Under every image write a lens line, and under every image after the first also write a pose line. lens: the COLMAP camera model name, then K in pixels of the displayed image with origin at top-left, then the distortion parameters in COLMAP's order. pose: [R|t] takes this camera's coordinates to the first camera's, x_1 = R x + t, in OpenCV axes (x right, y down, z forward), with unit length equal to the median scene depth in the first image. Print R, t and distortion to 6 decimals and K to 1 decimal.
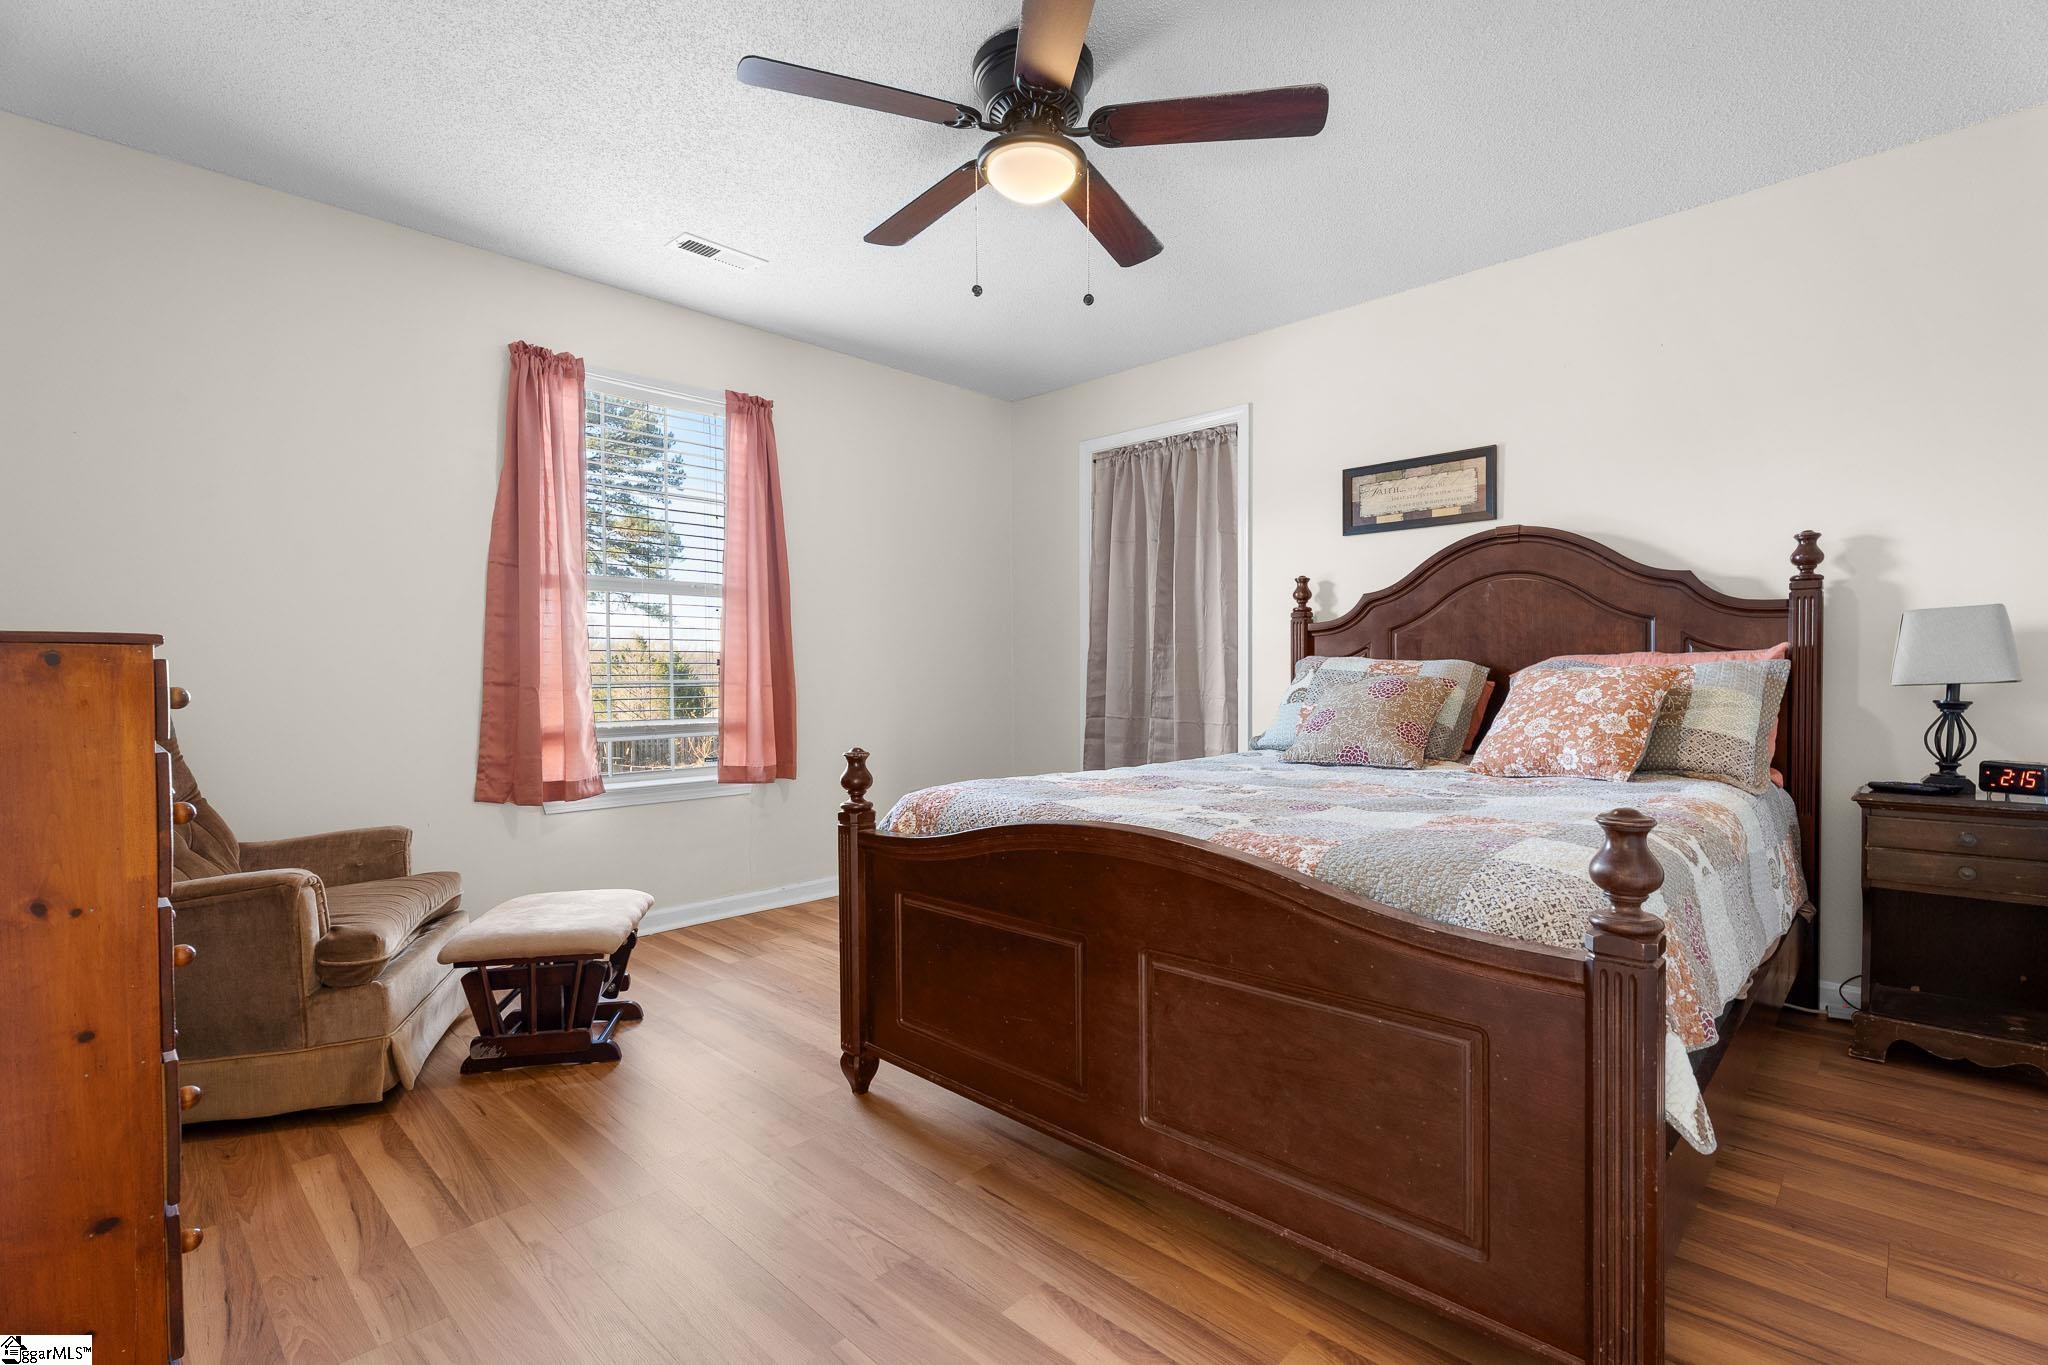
lens RADIAL K [[934.7, 0, 1018.9], [0, 934.7, 689.6], [0, 0, 1]] dist [-0.005530, -0.000241]
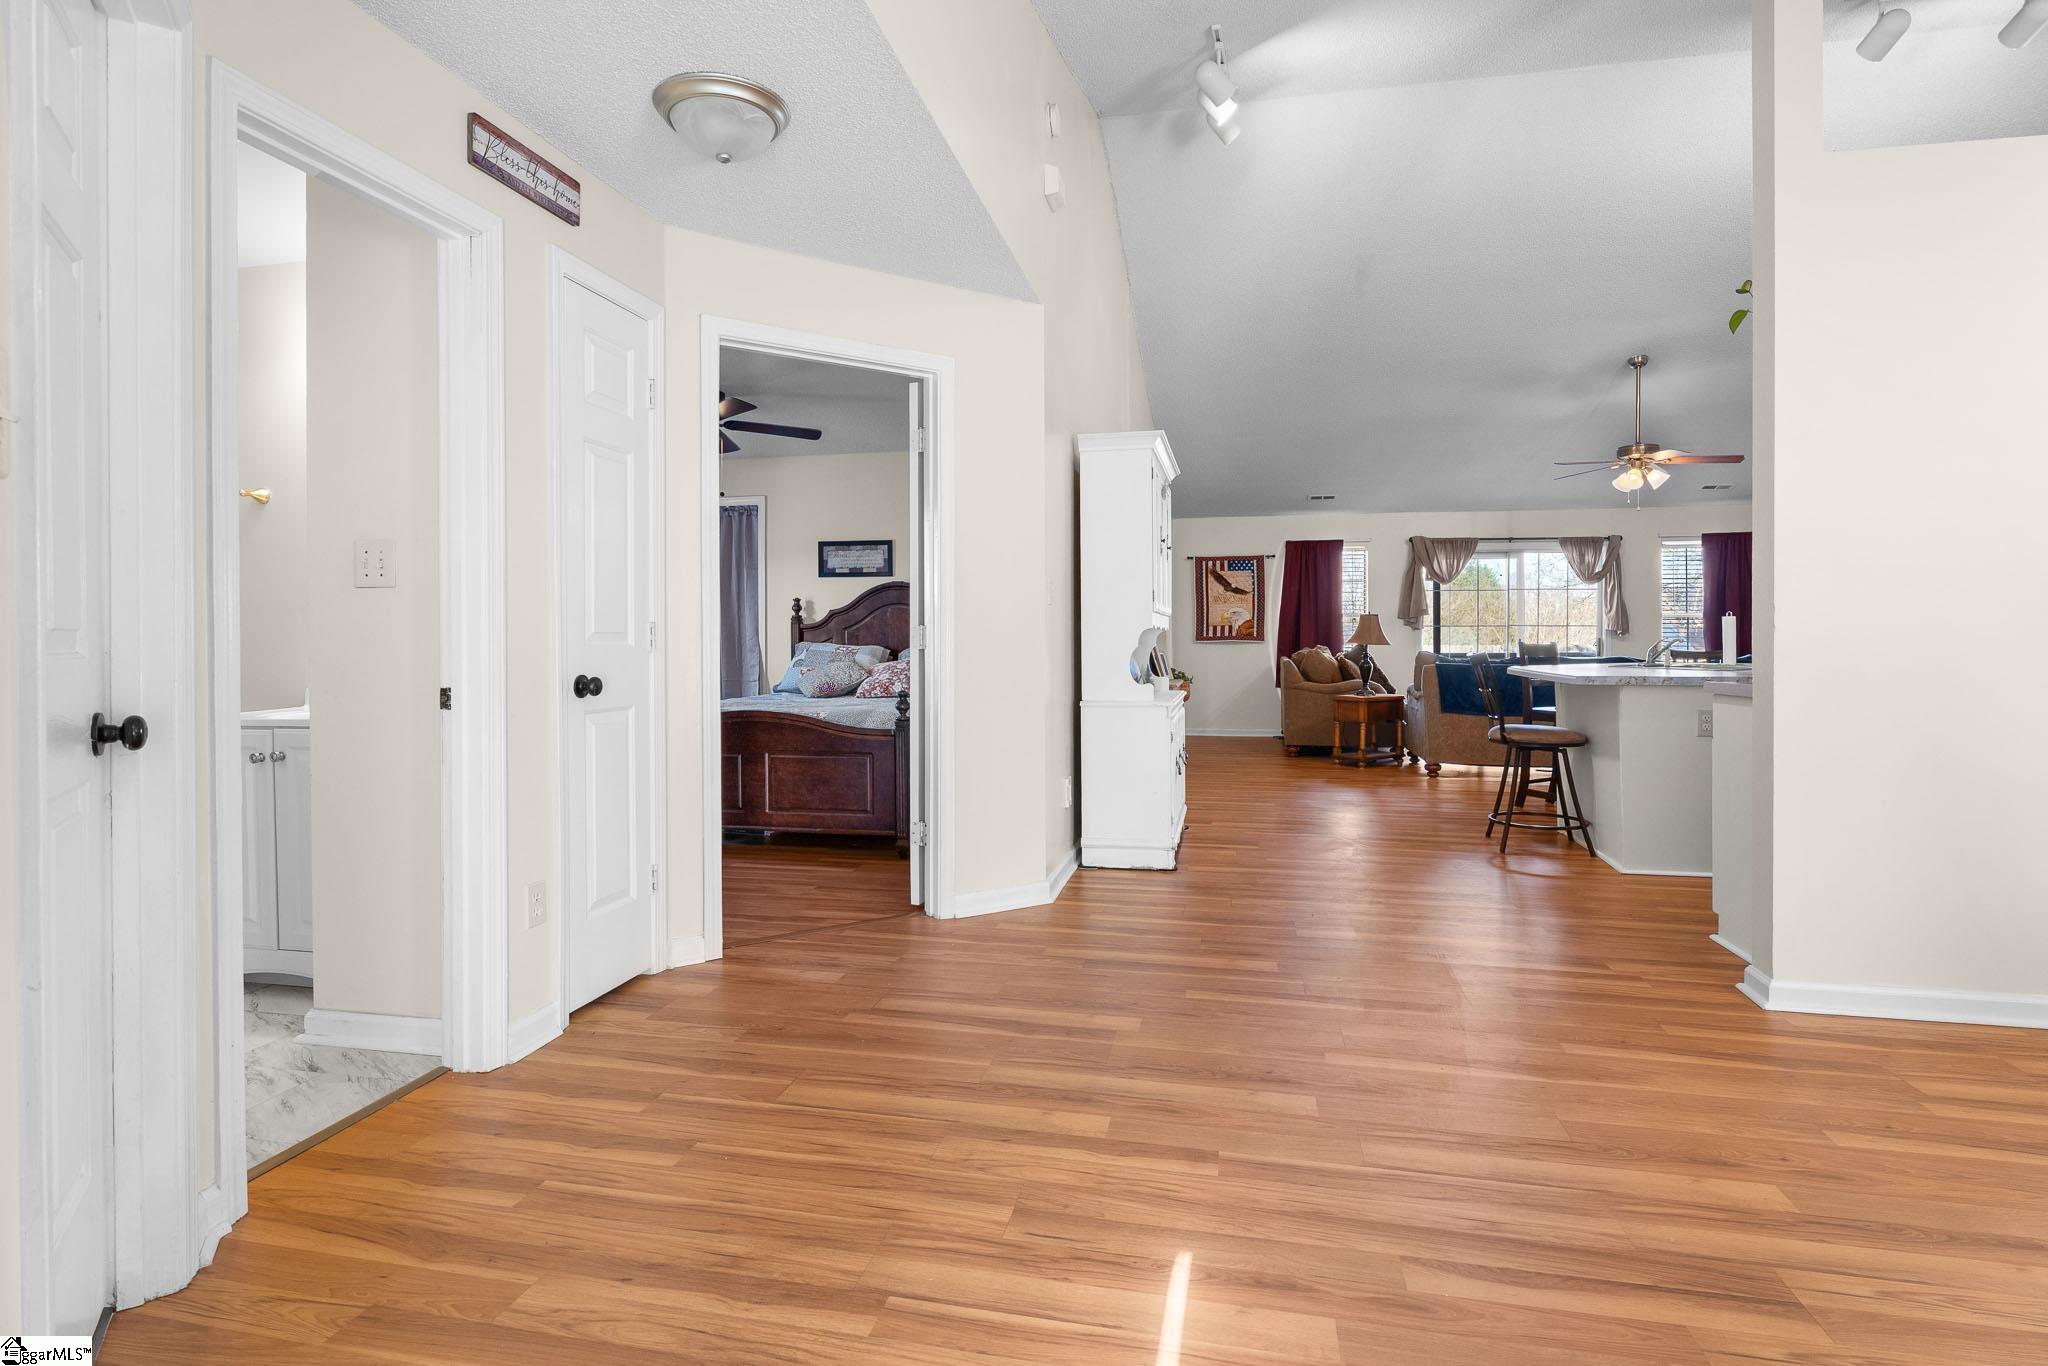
lens RADIAL K [[961.0, 0, 1014.5], [0, 961.0, 649.9], [0, 0, 1]] dist [-0.001081, 0.000120]
pose [[0.847297, -0.006941, 0.531074, -0.360890], [0.011989, 0.999910, -0.006060, -0.005118], [-0.530984, 0.011501, 0.847304, -0.876422]]
